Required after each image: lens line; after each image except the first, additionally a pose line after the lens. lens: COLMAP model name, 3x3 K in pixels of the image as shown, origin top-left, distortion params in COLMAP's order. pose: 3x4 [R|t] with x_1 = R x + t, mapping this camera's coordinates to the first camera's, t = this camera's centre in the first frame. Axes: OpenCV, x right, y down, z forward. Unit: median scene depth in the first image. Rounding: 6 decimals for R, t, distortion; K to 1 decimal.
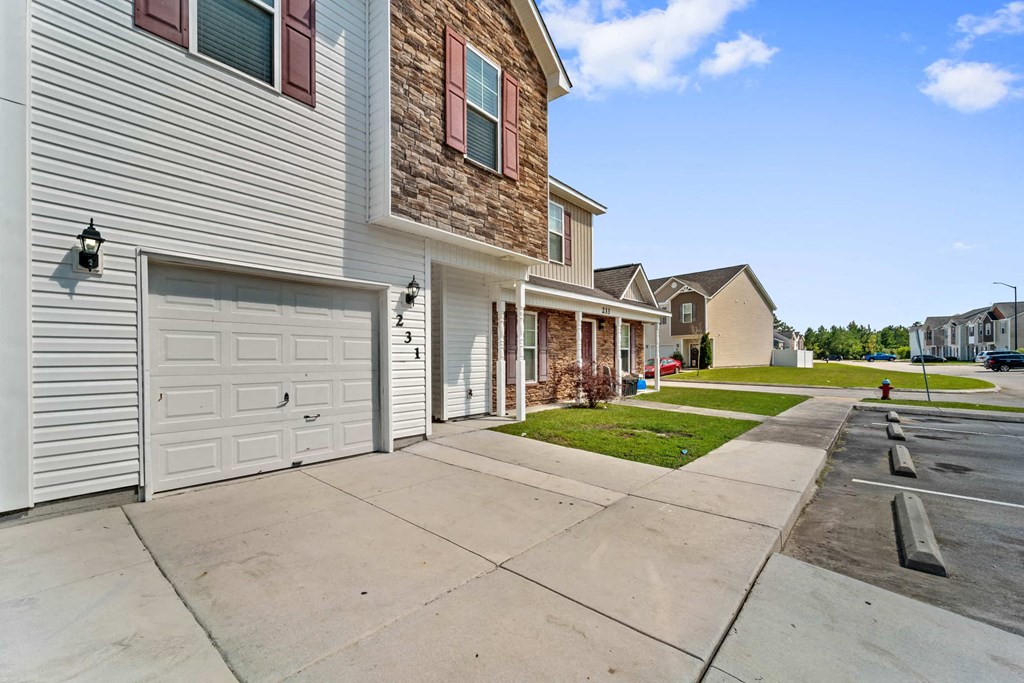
lens RADIAL K [[414.7, 0, 502.3], [0, 414.7, 356.4], [0, 0, 1]] dist [0.001833, -0.000604]
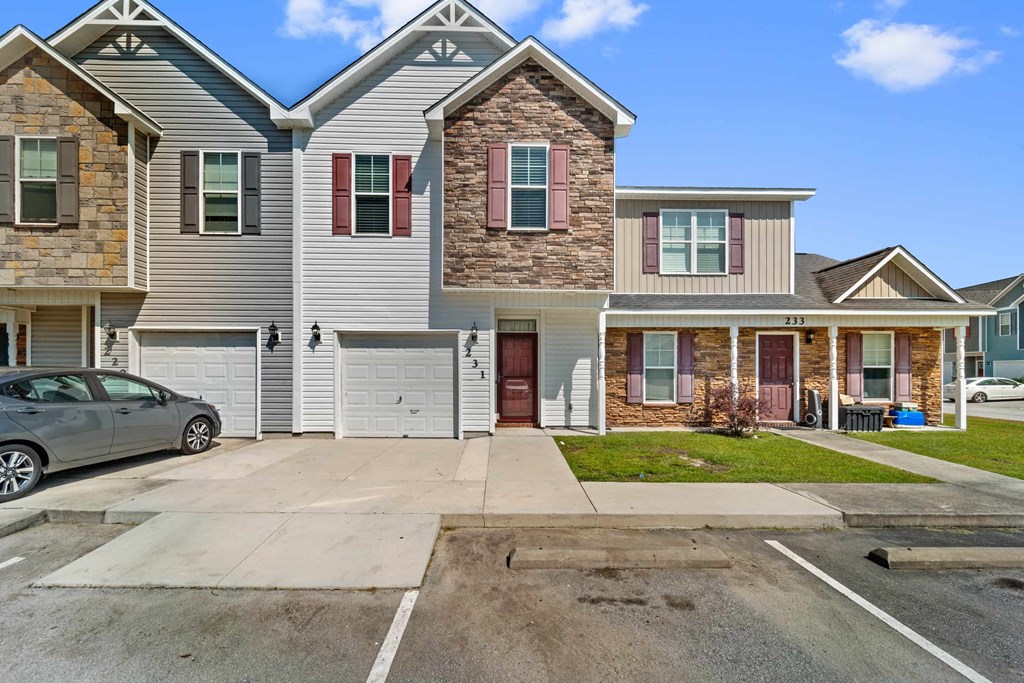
lens RADIAL K [[414.7, 0, 508.0], [0, 414.7, 371.1], [0, 0, 1]] dist [0.001833, -0.000604]
pose [[0.682720, 0.003197, -0.730674, 0.941876], [-0.004520, 0.999990, 0.000152, -0.020657], [0.730667, 0.003199, 0.682727, 0.083335]]
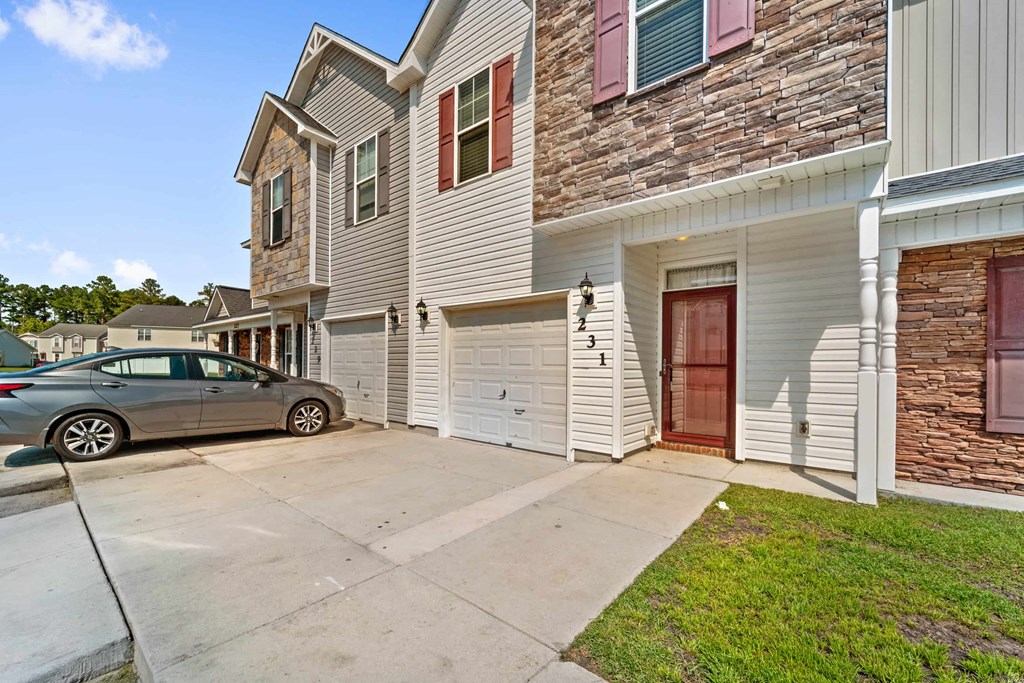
lens RADIAL K [[414.7, 0, 509.9], [0, 414.7, 365.2], [0, 0, 1]] dist [0.001833, -0.000604]
pose [[0.040280, 0.002575, -0.999185, 0.681682], [-0.010688, 0.999941, 0.002146, 0.005779], [0.999131, 0.010593, 0.040305, 0.799293]]
